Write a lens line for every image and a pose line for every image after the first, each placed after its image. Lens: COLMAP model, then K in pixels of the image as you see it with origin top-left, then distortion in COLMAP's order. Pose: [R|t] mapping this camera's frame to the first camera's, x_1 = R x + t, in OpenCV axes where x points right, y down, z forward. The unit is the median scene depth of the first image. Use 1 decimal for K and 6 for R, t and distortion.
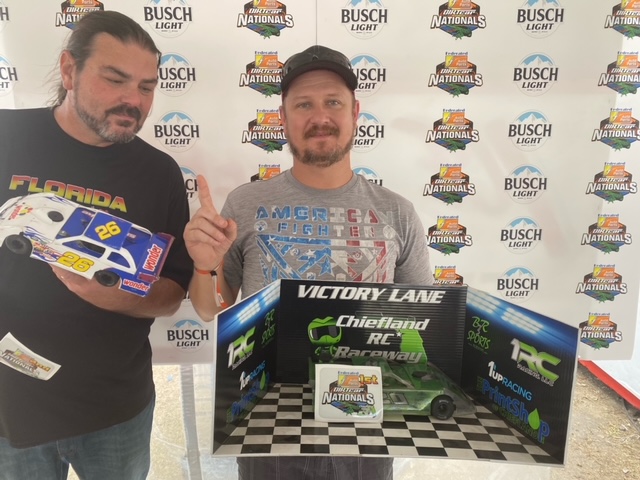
lens RADIAL K [[498.1, 0, 314.3], [0, 498.1, 239.0], [0, 0, 1]] dist [0.116804, -0.140419]
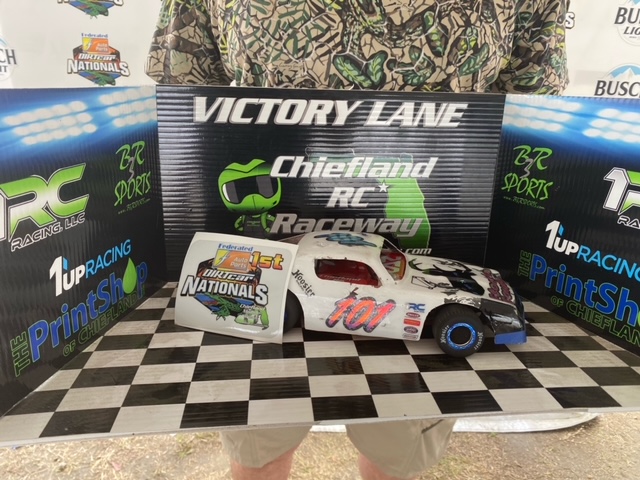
lens RADIAL K [[493.8, 0, 315.1], [0, 493.8, 241.0], [0, 0, 1]] dist [0.045391, -0.011515]
pose [[0.995716, -0.042577, 0.082082, 0.045152], [0.026822, 0.982509, 0.184271, 0.146676], [-0.088492, -0.181280, 0.979442, 0.459980]]
